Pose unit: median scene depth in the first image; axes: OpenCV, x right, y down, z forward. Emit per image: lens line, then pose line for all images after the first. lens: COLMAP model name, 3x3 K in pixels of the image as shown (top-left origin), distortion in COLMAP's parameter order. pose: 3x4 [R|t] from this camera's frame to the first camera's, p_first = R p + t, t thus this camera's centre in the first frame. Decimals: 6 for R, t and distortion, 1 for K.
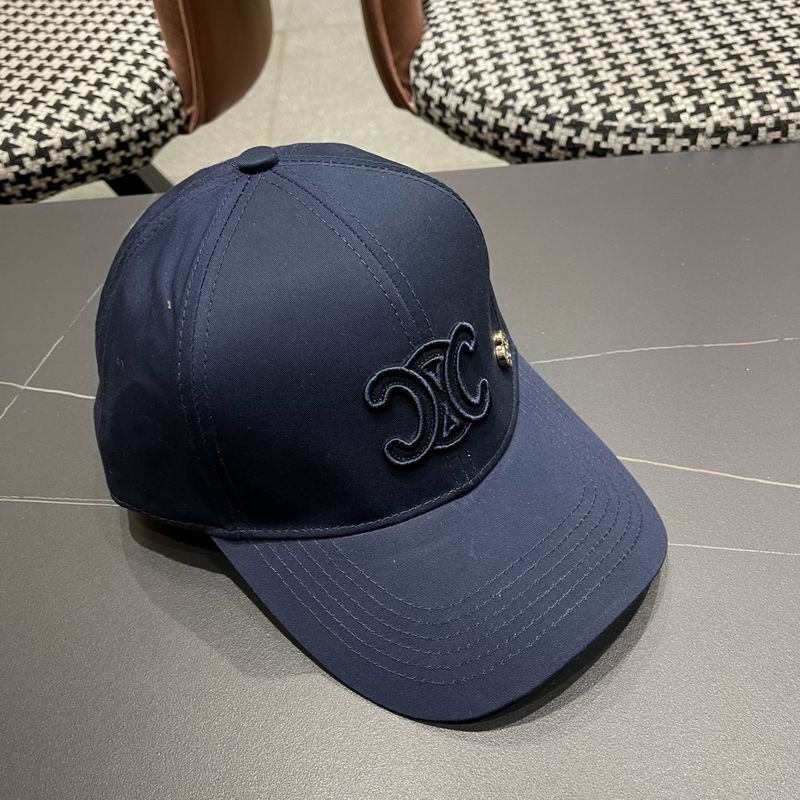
lens RADIAL K [[833.7, 0, 406.8], [0, 833.7, 410.4], [0, 0, 1]] dist [0.011766, 0.000000]
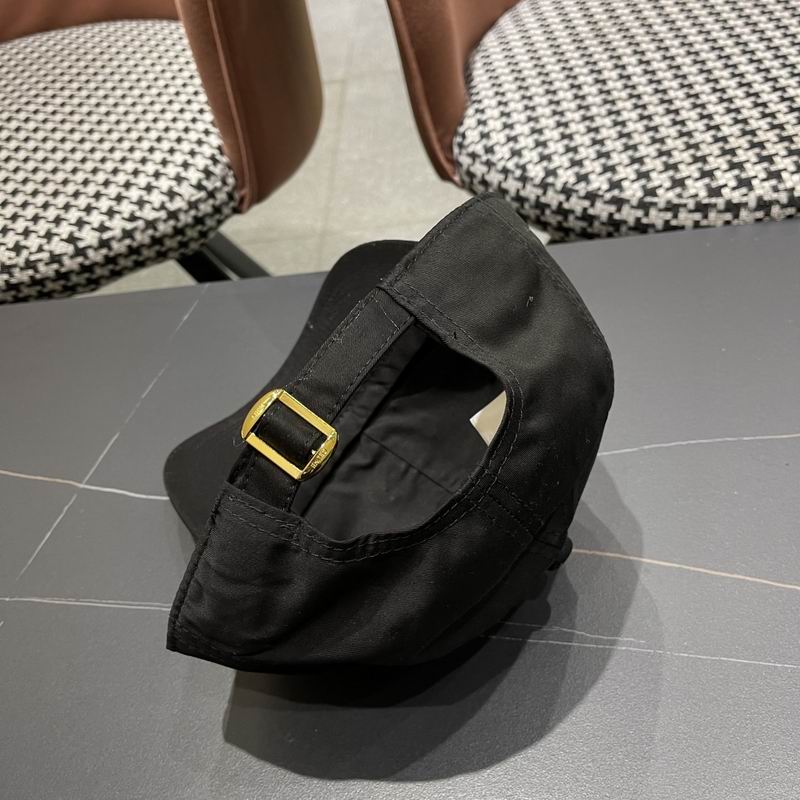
lens RADIAL K [[833.7, 0, 414.5], [0, 833.7, 410.3], [0, 0, 1]] dist [0.011766, 0.000000]
pose [[0.996658, -0.020536, -0.079067, 0.031864], [0.018788, 0.999564, -0.022791, -0.066418], [0.079501, 0.021230, 0.996609, -0.012717]]
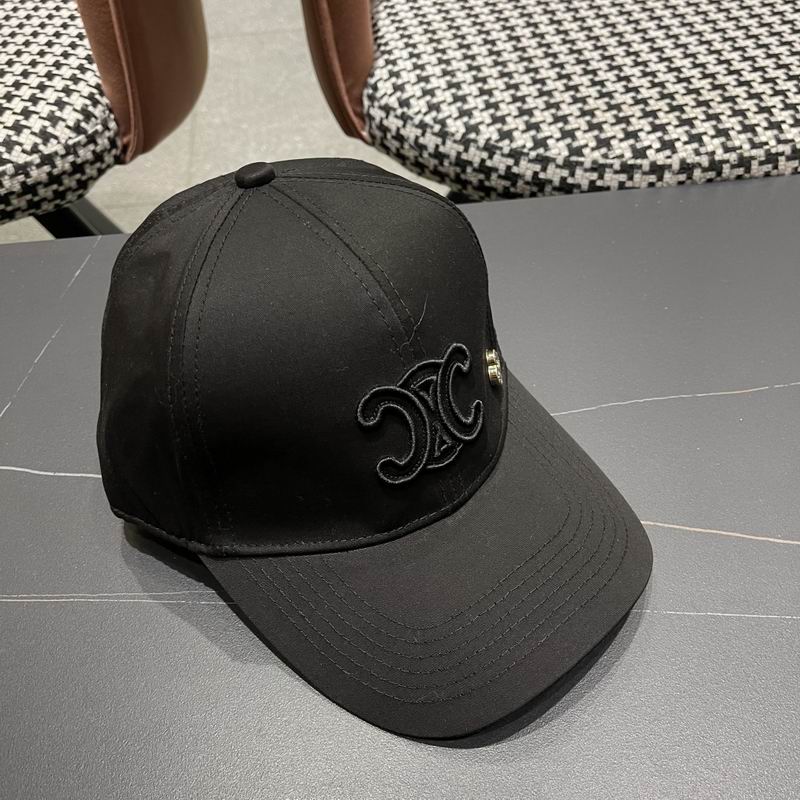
lens RADIAL K [[833.7, 0, 415.7], [0, 833.7, 414.0], [0, 0, 1]] dist [0.011766, 0.000000]
pose [[0.993196, -0.036604, 0.110552, -0.058164], [0.036180, 0.999328, 0.005835, -0.050444], [-0.110692, -0.001795, 0.993853, 0.039040]]
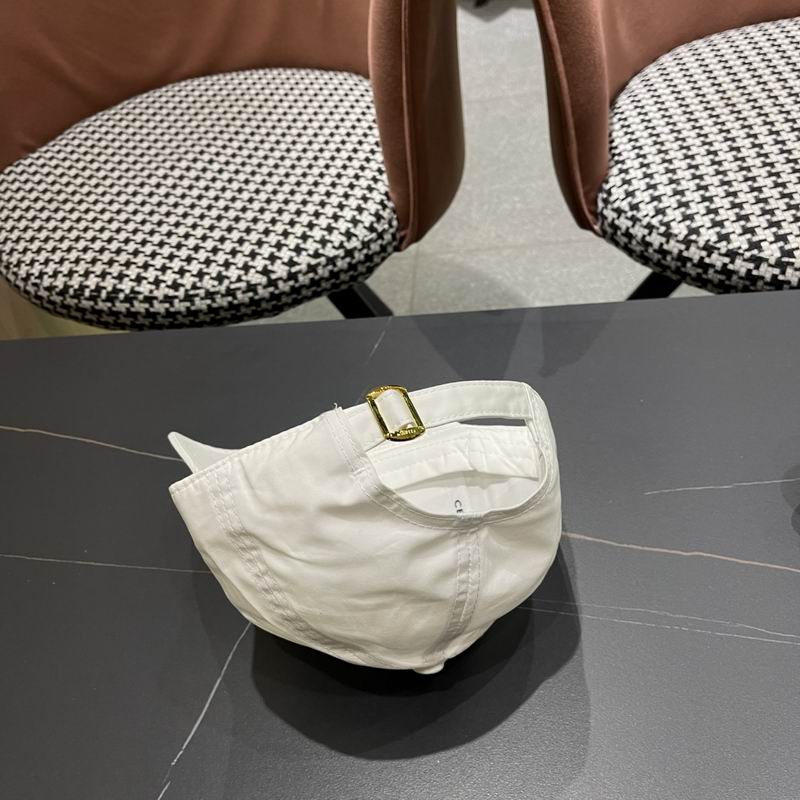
lens RADIAL K [[833.7, 0, 394.9], [0, 833.7, 404.3], [0, 0, 1]] dist [0.011766, 0.000000]
pose [[0.991551, 0.021940, -0.127848, -0.126522], [-0.026620, 0.999032, -0.035012, -0.081860], [0.126956, 0.038120, 0.991176, -0.179197]]
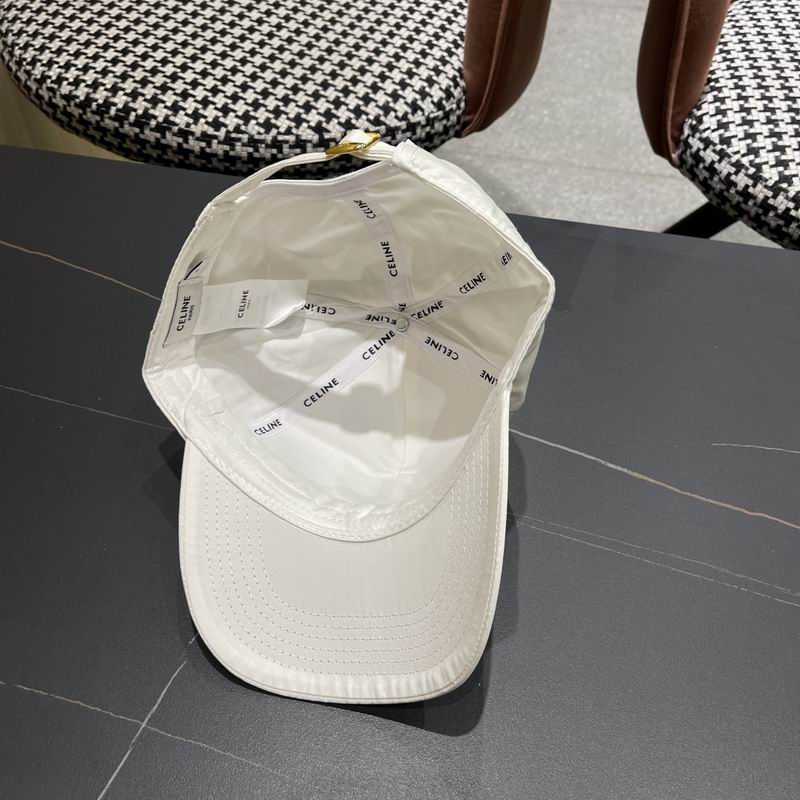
lens RADIAL K [[833.7, 0, 397.9], [0, 833.7, 403.7], [0, 0, 1]] dist [0.011766, 0.000000]
pose [[0.976678, 0.212649, -0.029661, -0.260971], [-0.210277, 0.975271, 0.068041, -0.056936], [0.043396, -0.060217, 0.997242, -0.118244]]
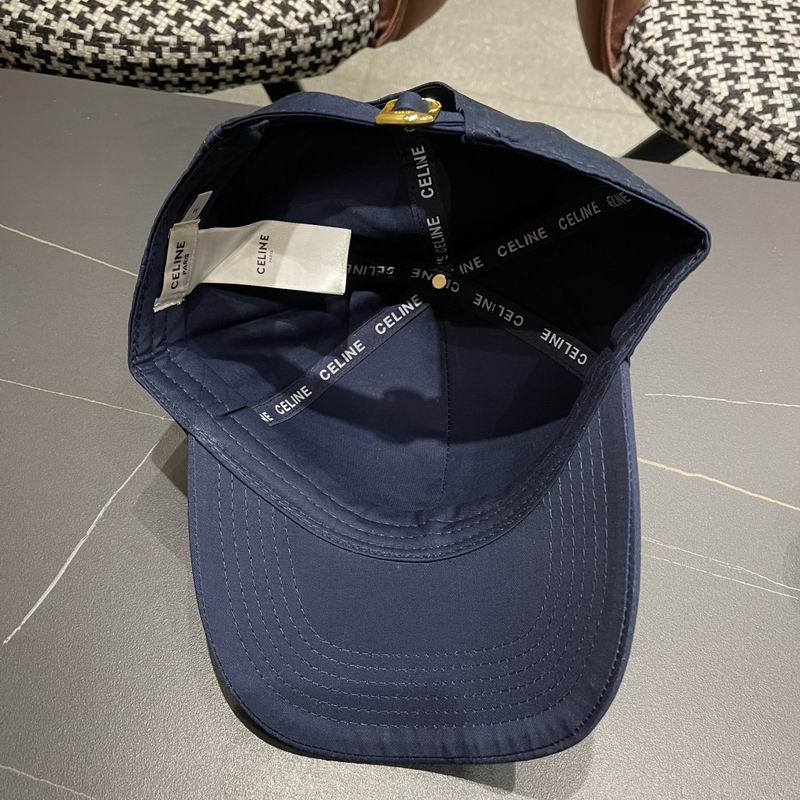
lens RADIAL K [[833.7, 0, 397.6], [0, 833.7, 408.1], [0, 0, 1]] dist [0.011766, 0.000000]
pose [[0.977725, 0.207053, 0.034397, -0.204481], [-0.209675, 0.970945, 0.115335, -0.053224], [-0.009517, -0.119978, 0.992731, 0.005980]]
